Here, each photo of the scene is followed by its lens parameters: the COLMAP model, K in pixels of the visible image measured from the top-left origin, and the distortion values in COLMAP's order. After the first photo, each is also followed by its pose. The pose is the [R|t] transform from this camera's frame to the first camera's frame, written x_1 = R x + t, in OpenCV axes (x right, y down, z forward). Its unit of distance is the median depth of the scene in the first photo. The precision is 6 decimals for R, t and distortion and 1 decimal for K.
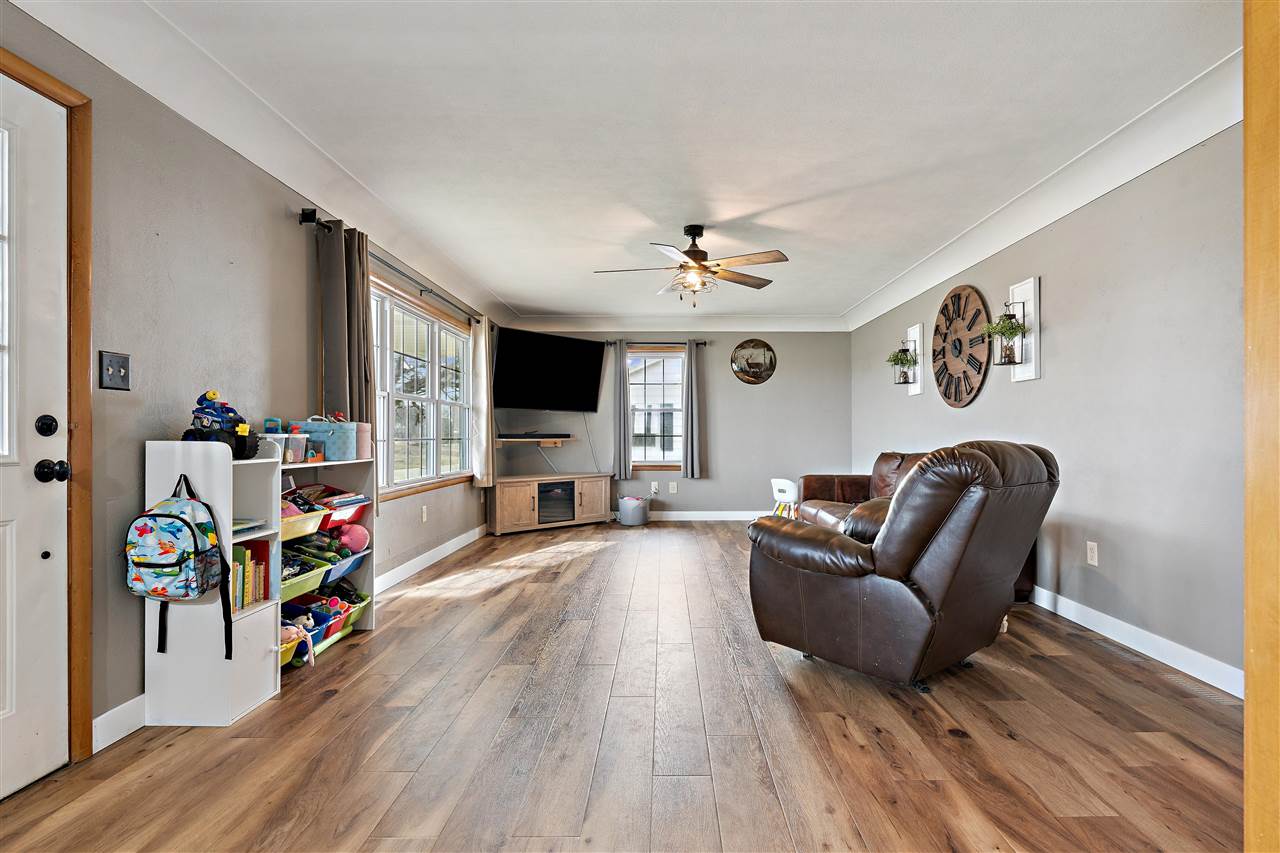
lens RADIAL K [[641.3, 0, 672.7], [0, 641.3, 435.1], [0, 0, 1]] dist [0.000460, -0.000035]
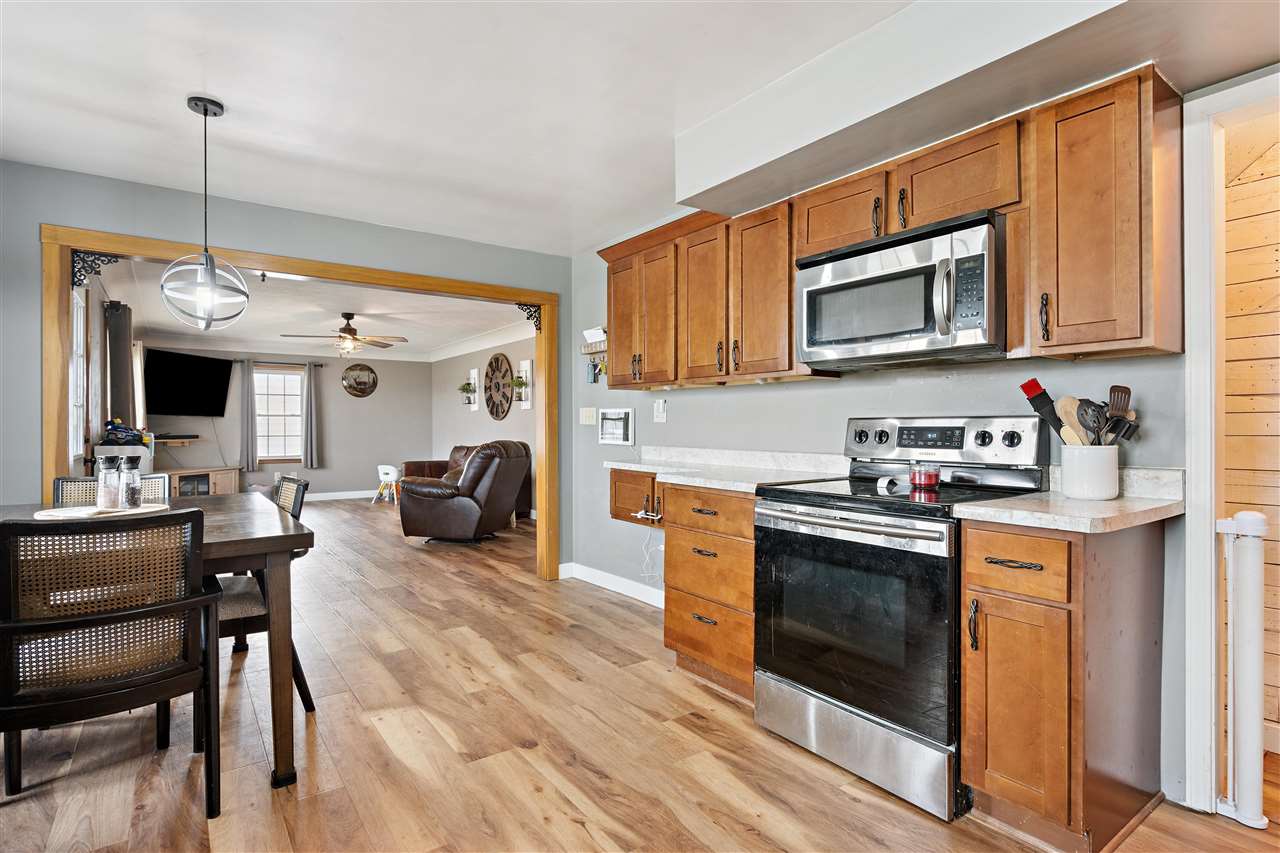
lens RADIAL K [[645.2, 0, 625.6], [0, 645.2, 425.4], [0, 0, 1]] dist [-0.001720, -0.000186]
pose [[0.830416, -0.000002, 0.557143, -0.211719], [0.002800, 0.999987, -0.004171, -0.015603], [-0.557136, 0.005024, 0.830406, -0.560693]]
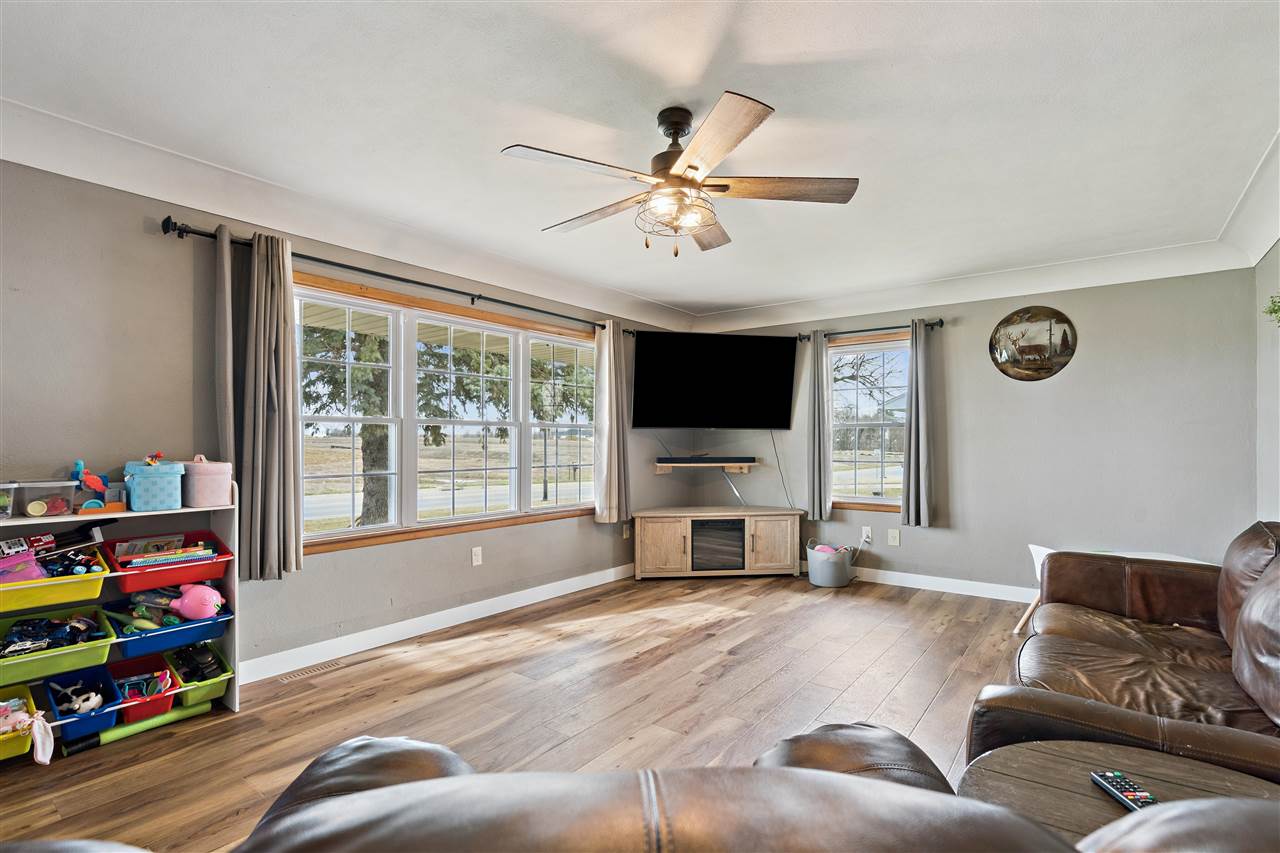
lens RADIAL K [[612.7, 0, 639.9], [0, 612.7, 443.0], [0, 0, 1]] dist [-0.002659, -0.000212]
pose [[0.789508, 0.001528, -0.613739, 0.240427], [-0.001391, 0.999999, 0.000699, -0.025036], [0.613739, 0.000302, 0.789509, 0.394034]]
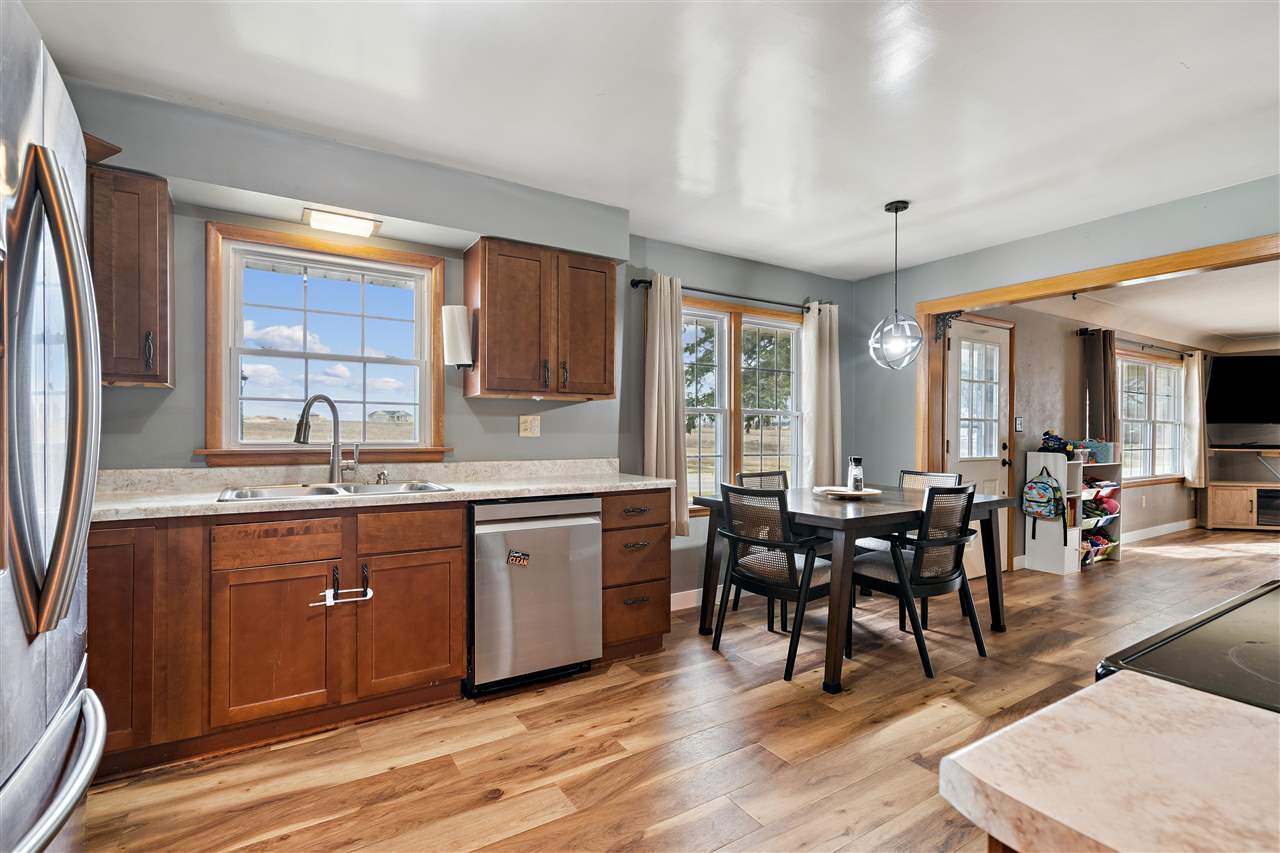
lens RADIAL K [[582.0, 0, 635.8], [0, 582.0, 433.7], [0, 0, 1]] dist [-0.004076, 0.000494]
pose [[0.513849, 0.008004, -0.857843, 0.116739], [-0.007196, 0.999962, 0.005019, -0.022491], [0.857851, 0.003594, 0.513887, -0.528545]]
